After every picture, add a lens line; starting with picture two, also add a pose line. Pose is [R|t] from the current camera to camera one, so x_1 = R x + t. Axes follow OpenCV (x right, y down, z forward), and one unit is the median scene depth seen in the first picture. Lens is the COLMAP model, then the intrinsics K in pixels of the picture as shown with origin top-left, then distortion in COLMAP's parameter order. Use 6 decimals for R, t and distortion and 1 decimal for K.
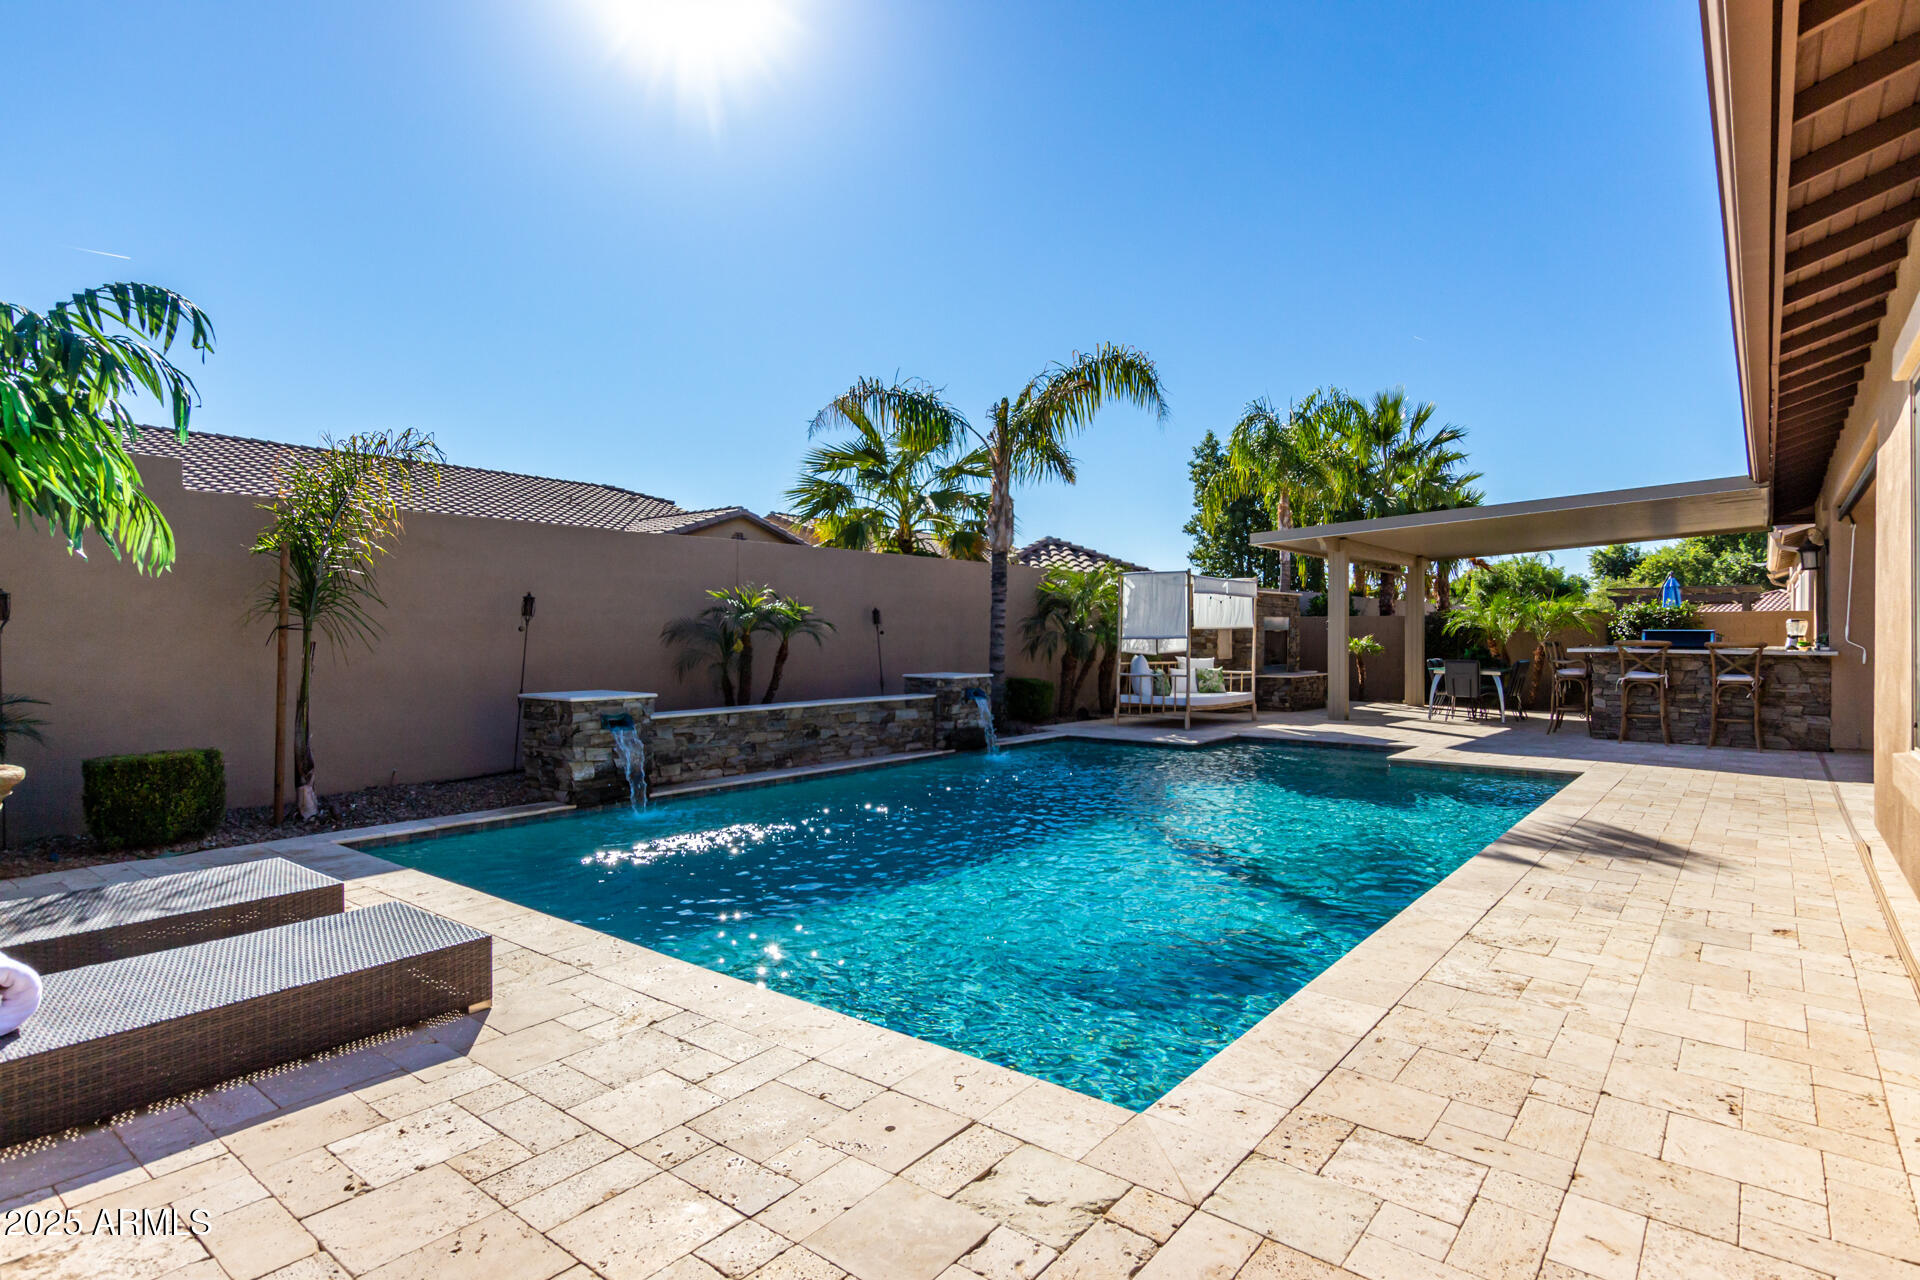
lens RADIAL K [[988.0, 0, 960.0], [0, 988.0, 640.0], [0, 0, 1]] dist [0.014404, 0.000079]
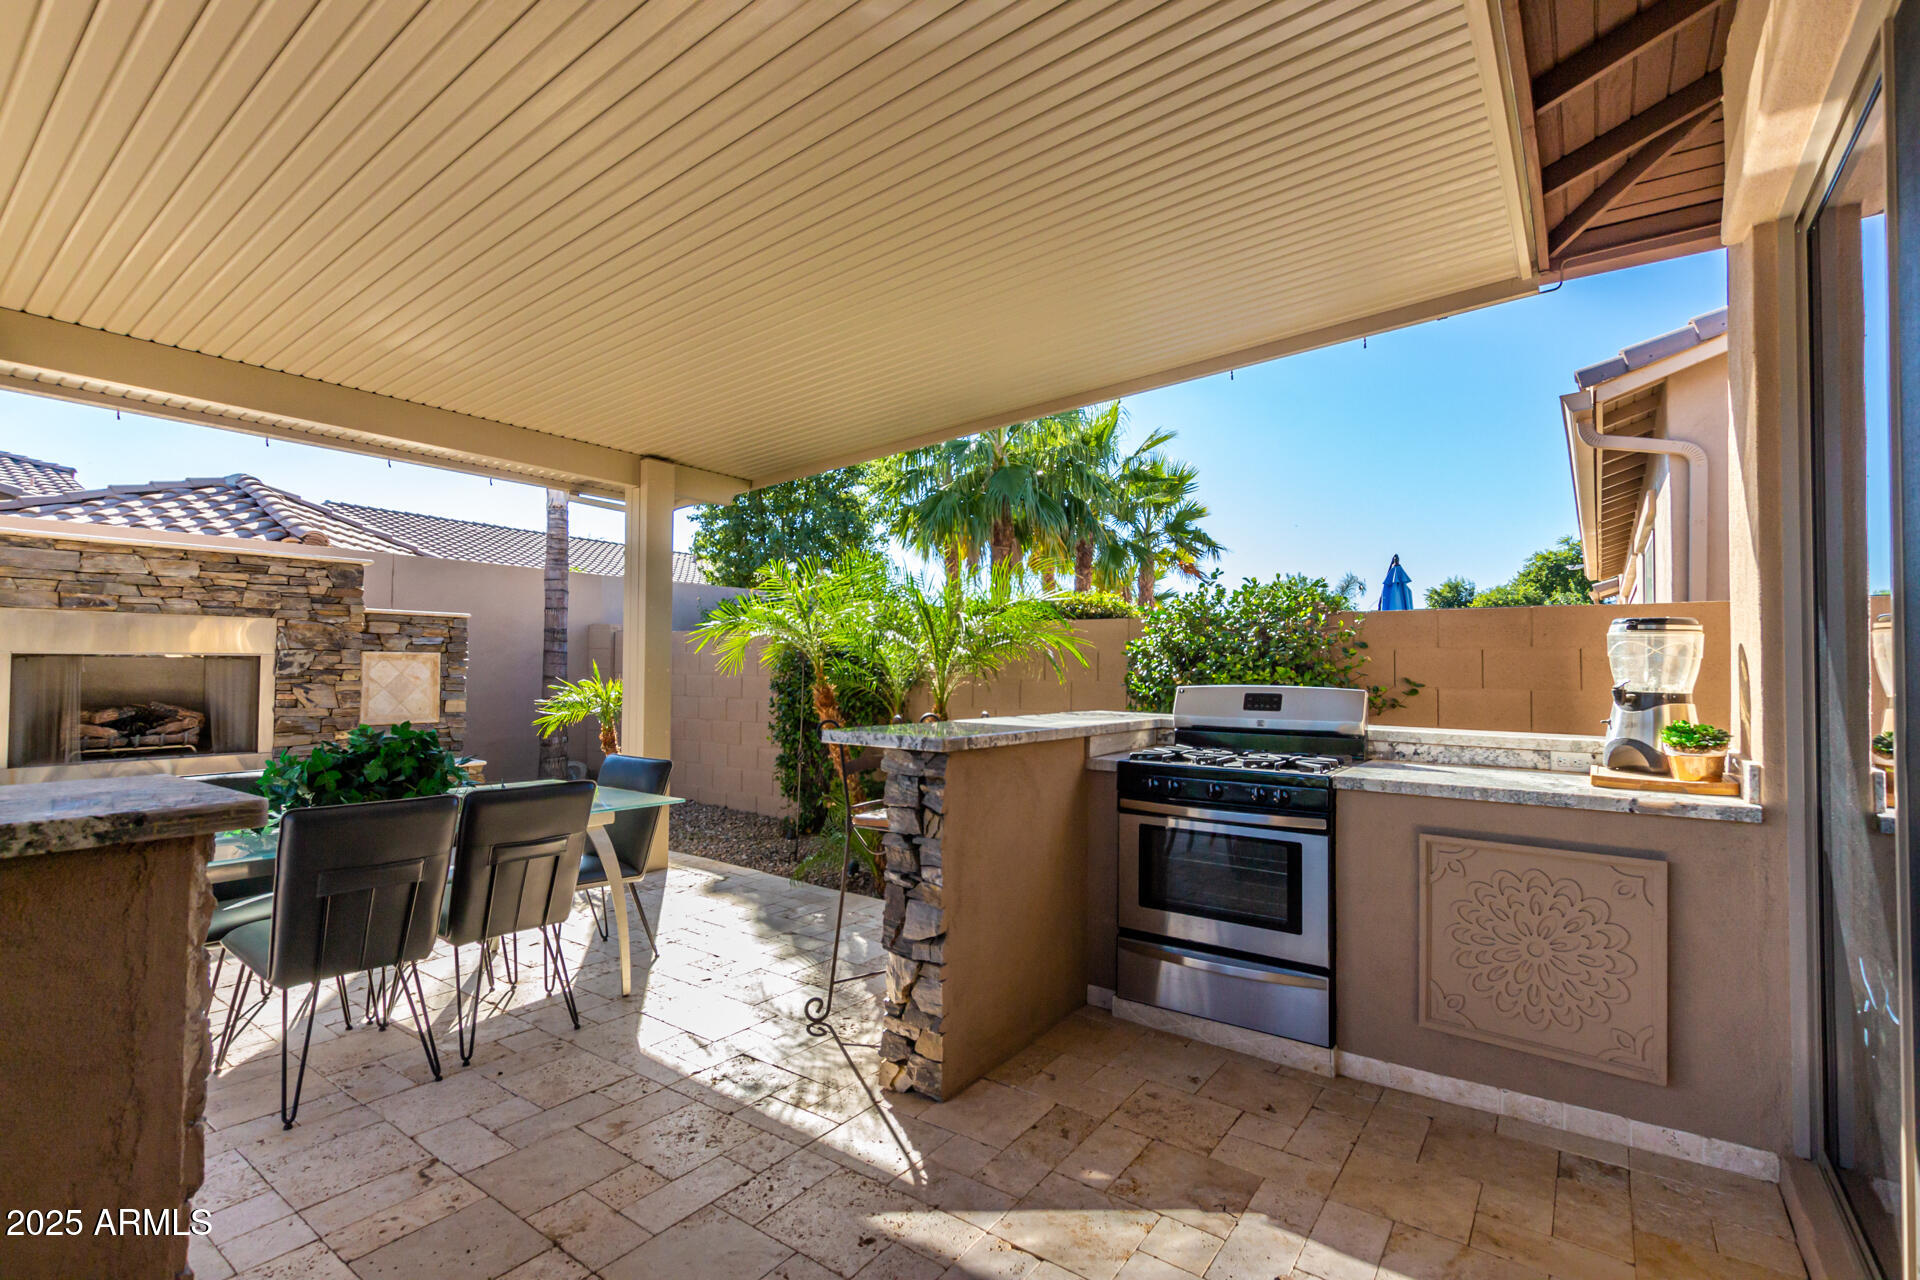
lens RADIAL K [[868.6, 0, 961.8], [0, 868.6, 643.6], [0, 0, 1]] dist [0.008095, -0.005000]
pose [[0.998781, 0.010751, 0.048171, 1.043987], [-0.009217, 0.999447, -0.031952, -0.011978], [-0.048488, 0.031469, 0.998328, 1.256792]]
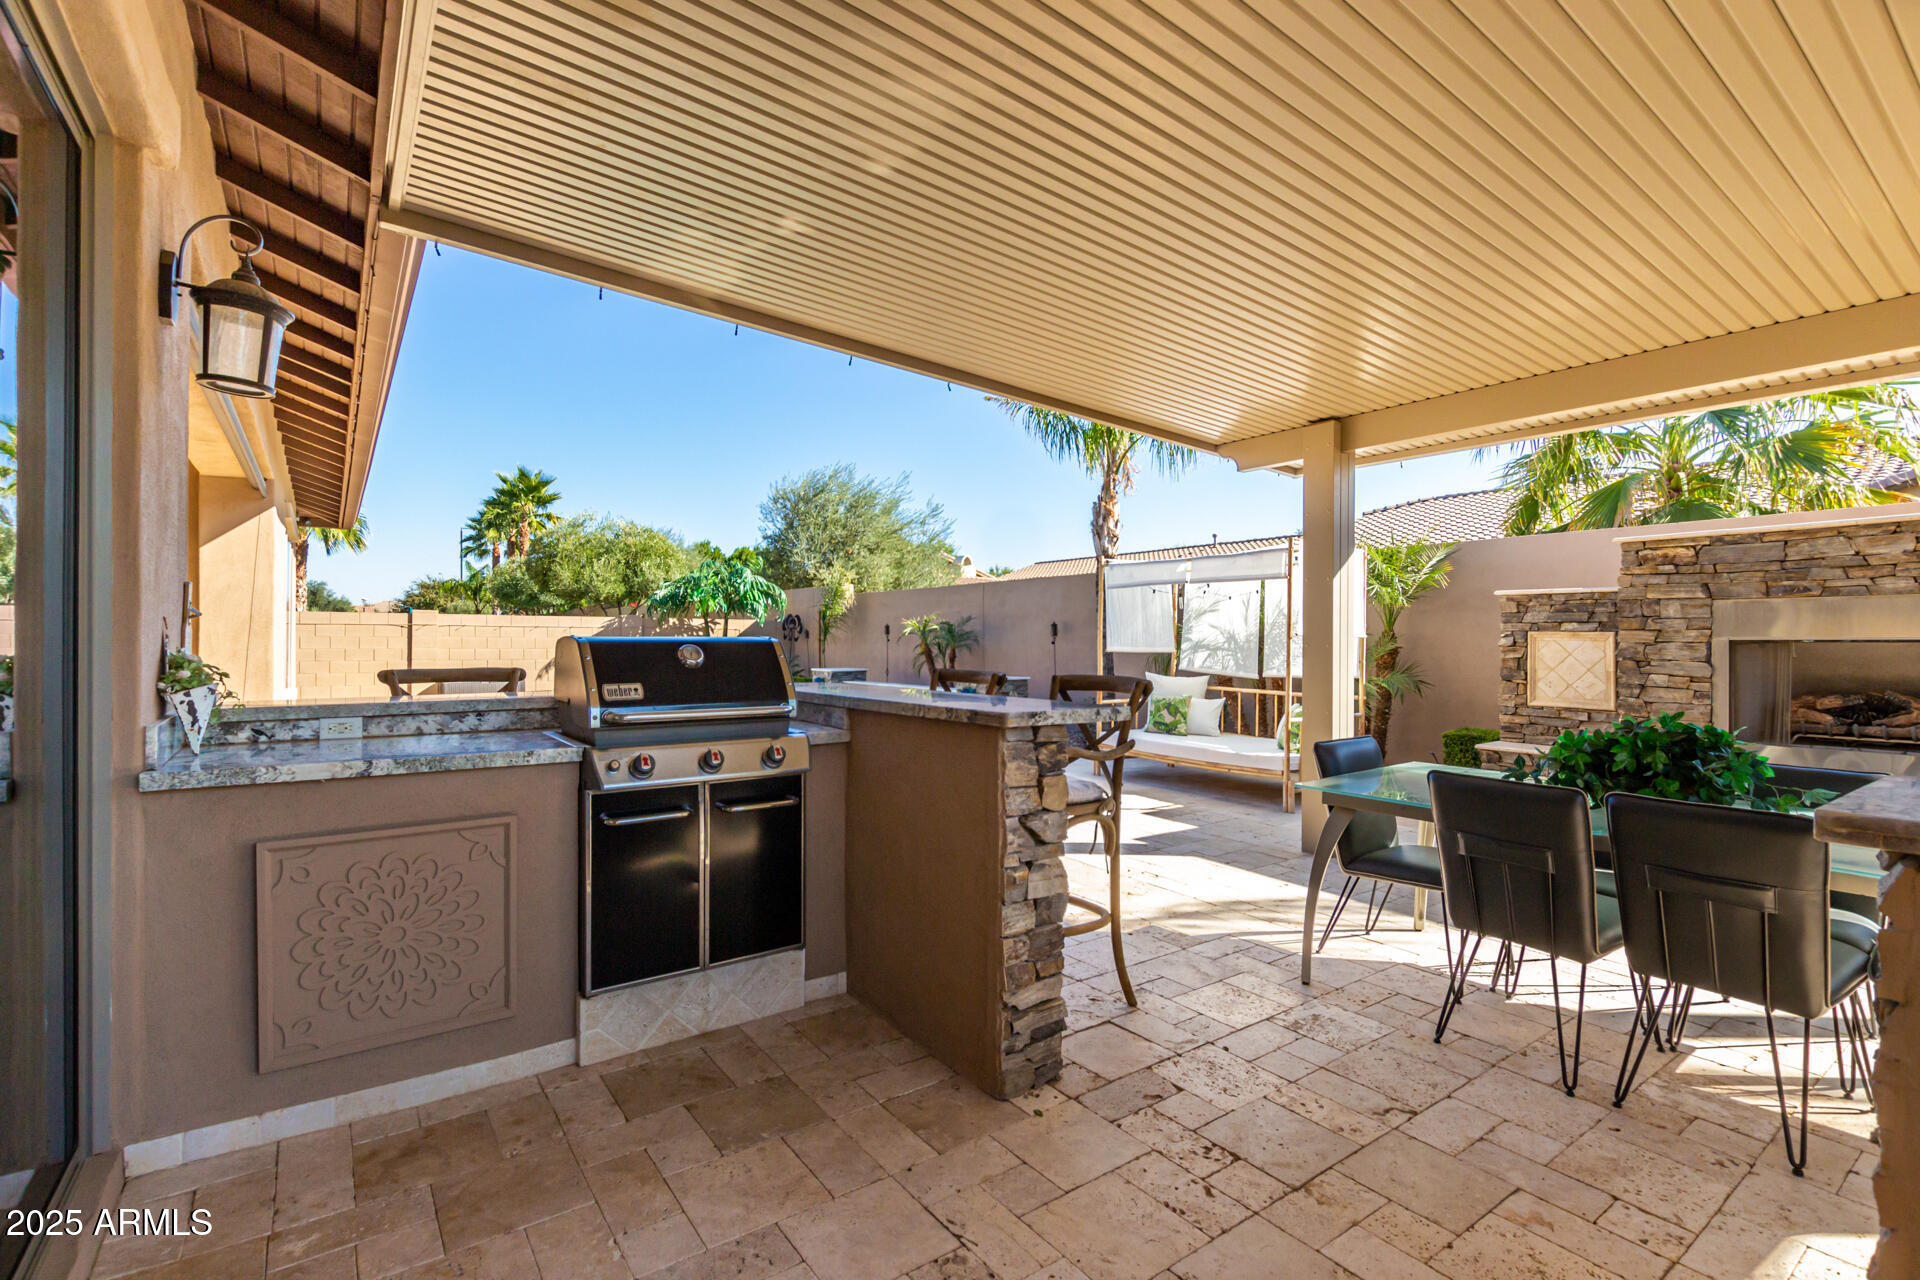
lens RADIAL K [[868.6, 0, 961.8], [0, 868.6, 643.6], [0, 0, 1]] dist [0.008095, -0.005000]
pose [[-0.258034, 0.002180, -0.966133, 1.187190], [-0.009346, 0.999945, 0.004753, -0.012927], [0.966091, 0.010256, -0.257999, 1.438992]]
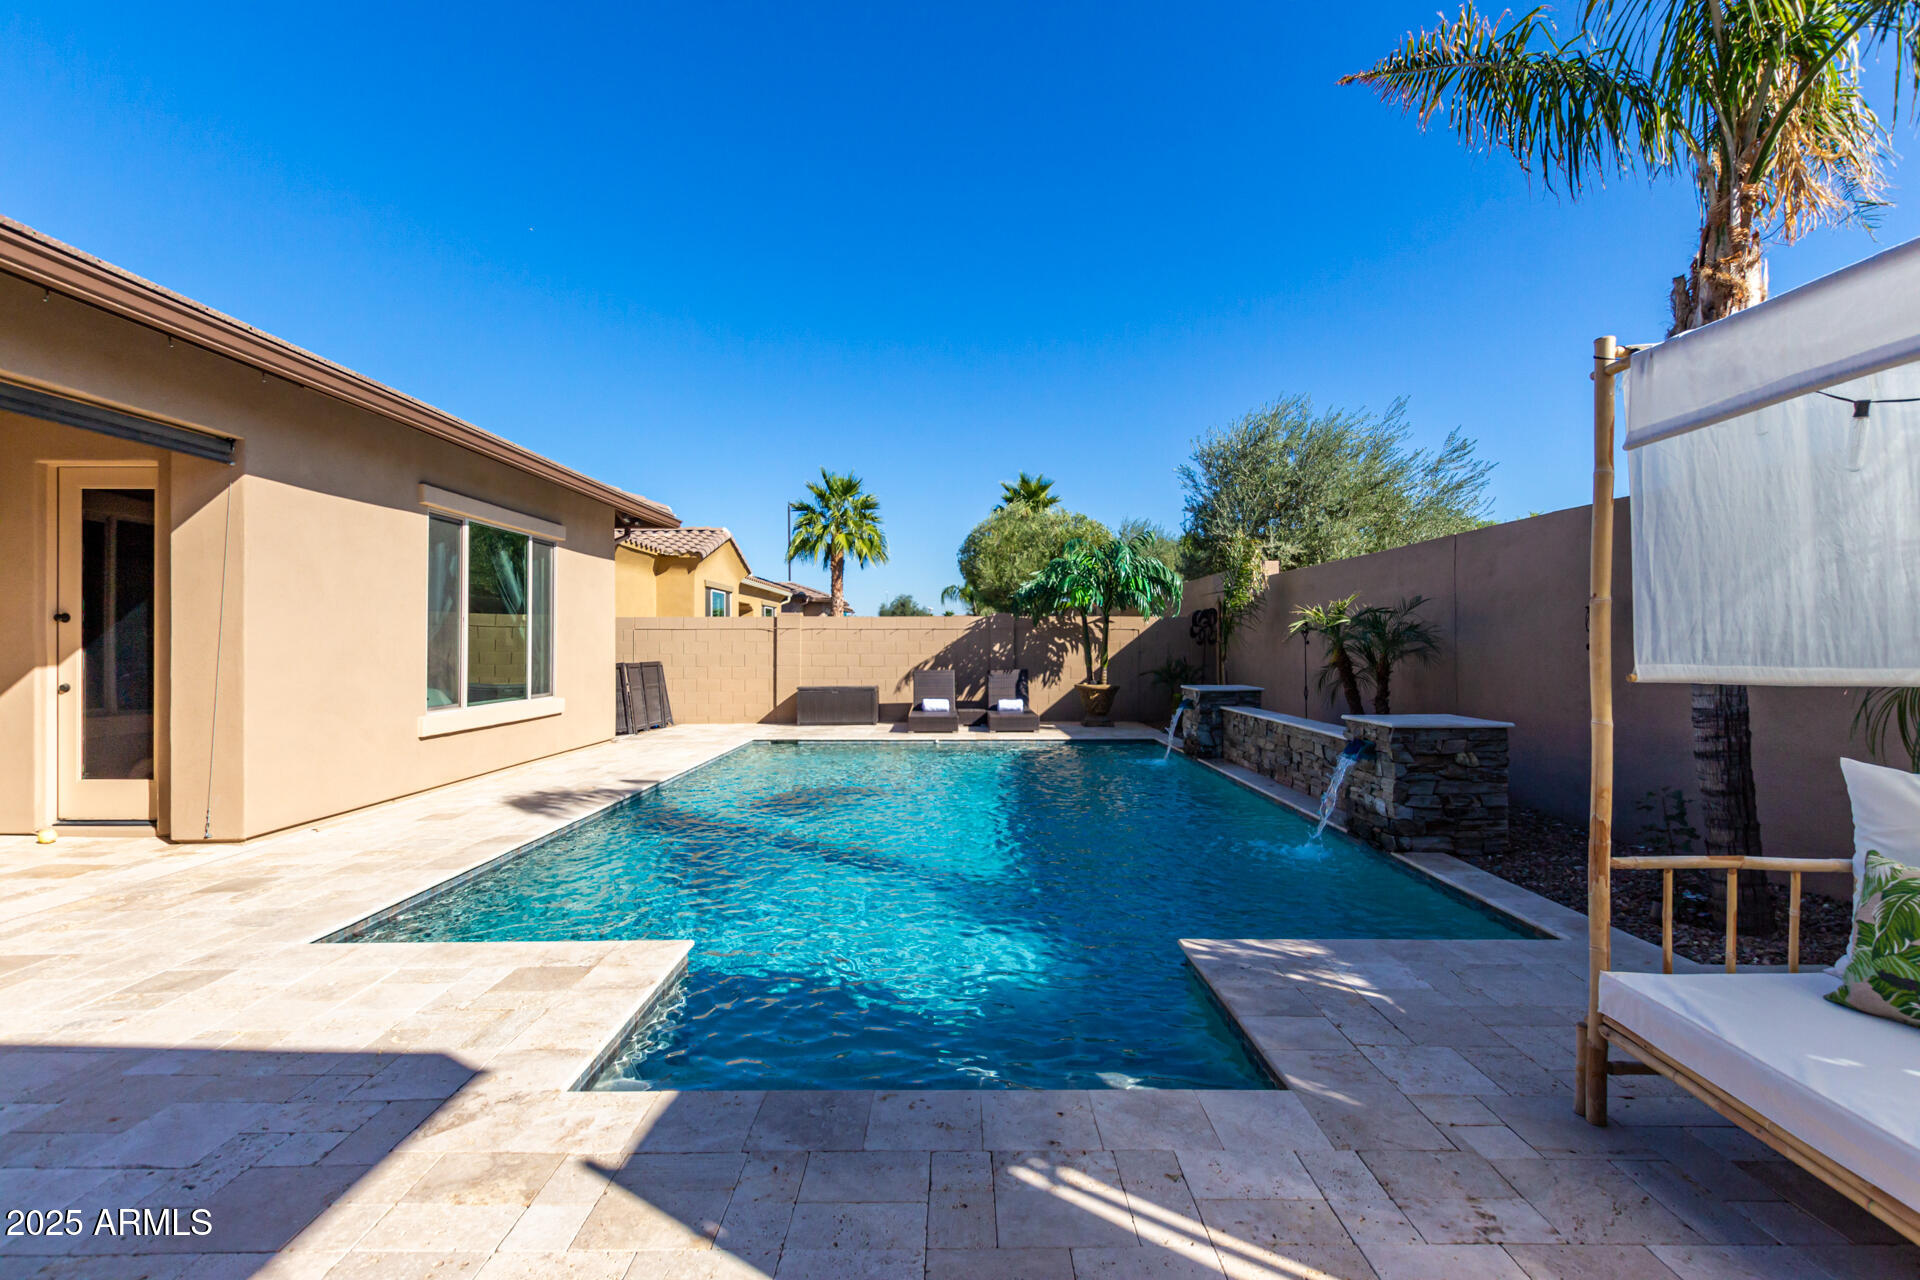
lens RADIAL K [[868.6, 0, 961.8], [0, 868.6, 643.6], [0, 0, 1]] dist [0.008095, -0.005000]
pose [[-0.773909, 0.002086, -0.633294, 0.604277], [-0.002103, 0.999981, 0.005864, -0.013664], [0.633294, 0.005870, -0.773889, 1.422651]]
